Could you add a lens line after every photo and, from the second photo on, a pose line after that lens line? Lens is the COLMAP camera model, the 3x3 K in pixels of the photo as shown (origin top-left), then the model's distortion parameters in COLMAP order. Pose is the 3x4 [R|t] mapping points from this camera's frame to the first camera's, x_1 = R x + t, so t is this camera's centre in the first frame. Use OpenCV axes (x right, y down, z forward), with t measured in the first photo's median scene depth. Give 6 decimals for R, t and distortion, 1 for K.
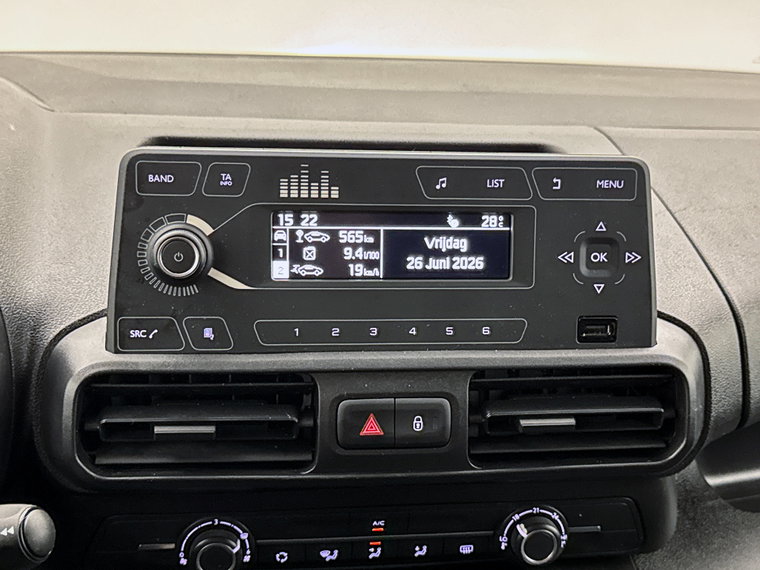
lens RADIAL K [[1024.9, 0, 387.1], [0, 1024.9, 282.3], [0, 0, 1]] dist [0.104594, 0.000000]
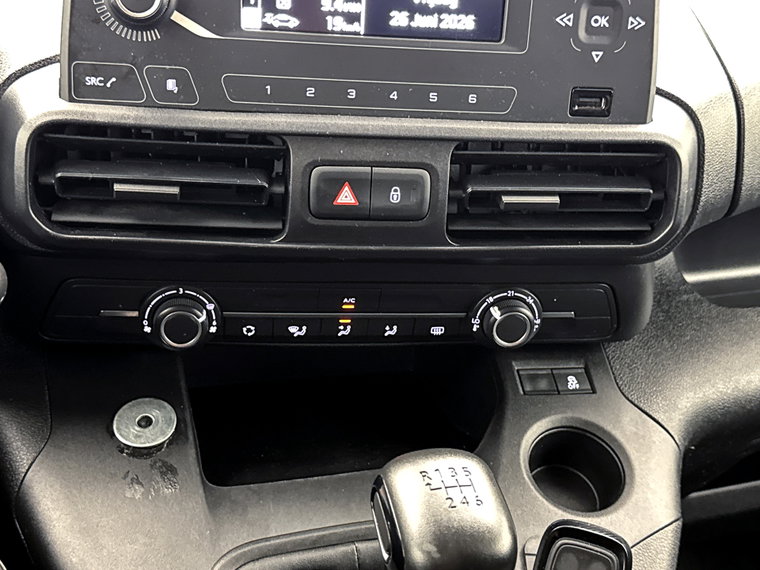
lens RADIAL K [[1024.9, 0, 382.0], [0, 1024.9, 284.3], [0, 0, 1]] dist [0.104594, 0.000000]
pose [[0.998948, 0.037032, 0.027051, -0.004387], [-0.041169, 0.984025, 0.173205, 0.054665], [-0.020205, -0.174136, 0.984514, 0.054303]]
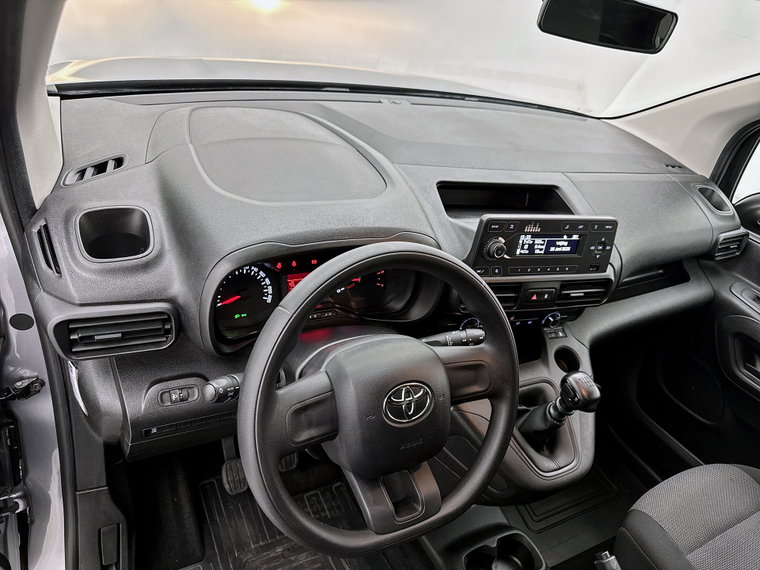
lens RADIAL K [[539.9, 0, 379.4], [0, 539.9, 285.7], [0, 0, 1]] dist [0.046796, 0.001171]
pose [[0.968640, 0.009574, 0.248285, -0.931428], [-0.089191, 0.946056, 0.311484, -0.396535], [-0.231909, -0.323860, 0.917242, -0.495060]]
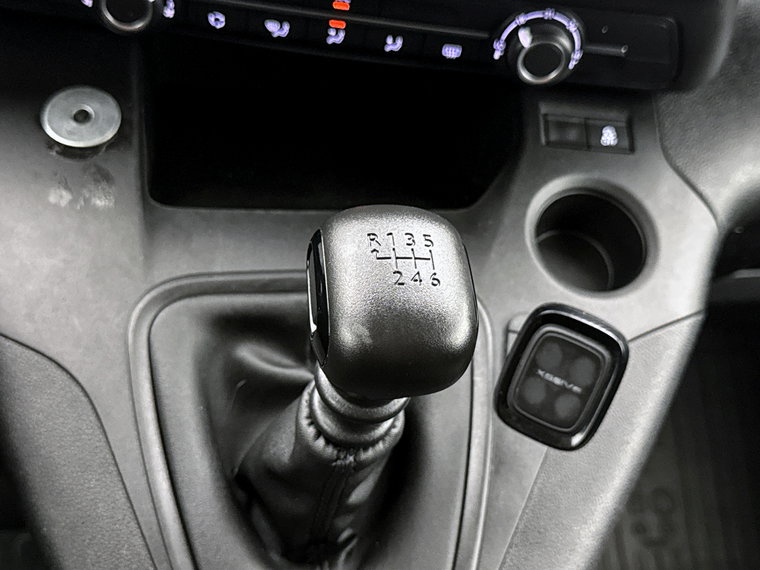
lens RADIAL K [[1024.9, 0, 393.0], [0, 1024.9, 287.9], [0, 0, 1]] dist [0.104594, 0.000000]
pose [[0.986558, 0.163287, 0.006430, 0.064627], [-0.149540, 0.886238, 0.438428, 0.089592], [0.065891, -0.433496, 0.898743, 0.236827]]
